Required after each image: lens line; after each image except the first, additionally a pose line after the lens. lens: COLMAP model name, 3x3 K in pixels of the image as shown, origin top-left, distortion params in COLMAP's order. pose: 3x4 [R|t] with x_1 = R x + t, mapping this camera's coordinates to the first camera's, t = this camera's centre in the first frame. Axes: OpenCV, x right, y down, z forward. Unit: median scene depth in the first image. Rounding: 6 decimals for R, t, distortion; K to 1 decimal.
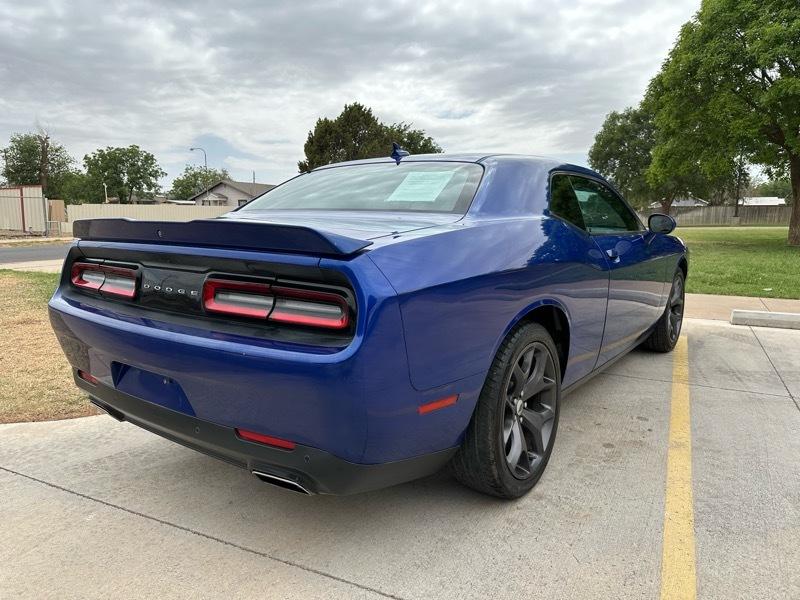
lens RADIAL K [[567.8, 0, 394.8], [0, 567.8, 297.7], [0, 0, 1]] dist [0.018686, -0.026430]
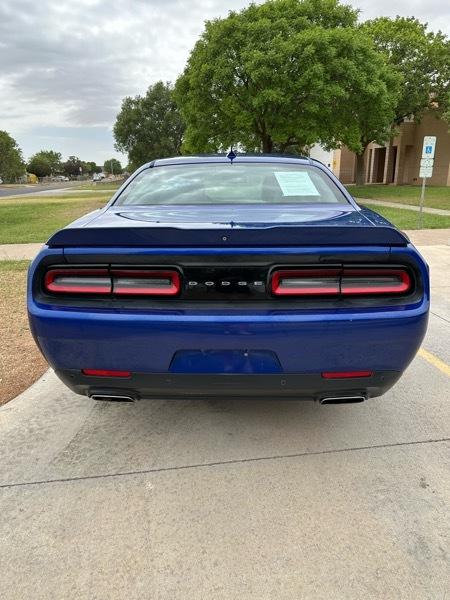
lens RADIAL K [[425.9, 0, 221.8], [0, 425.9, 299.2], [0, 0, 1]] dist [0.018686, -0.026430]
pose [[0.827653, -0.173746, 0.533670, -0.678323], [0.100591, 0.981400, 0.163509, -0.099363], [-0.552153, -0.081646, 0.829736, 0.184024]]
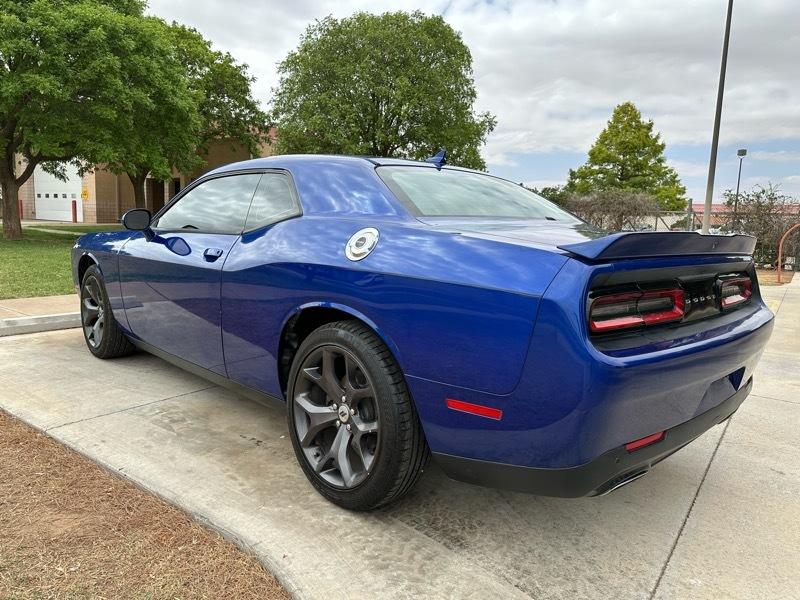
lens RADIAL K [[566.9, 0, 400.0], [0, 566.9, 300.0], [0, 0, 1]] dist [0.028512, -0.045485]
pose [[0.159093, -0.132361, 0.978351, -1.153479], [0.110835, 0.987102, 0.115521, -0.150241], [-0.981022, 0.090057, 0.171711, 1.041394]]
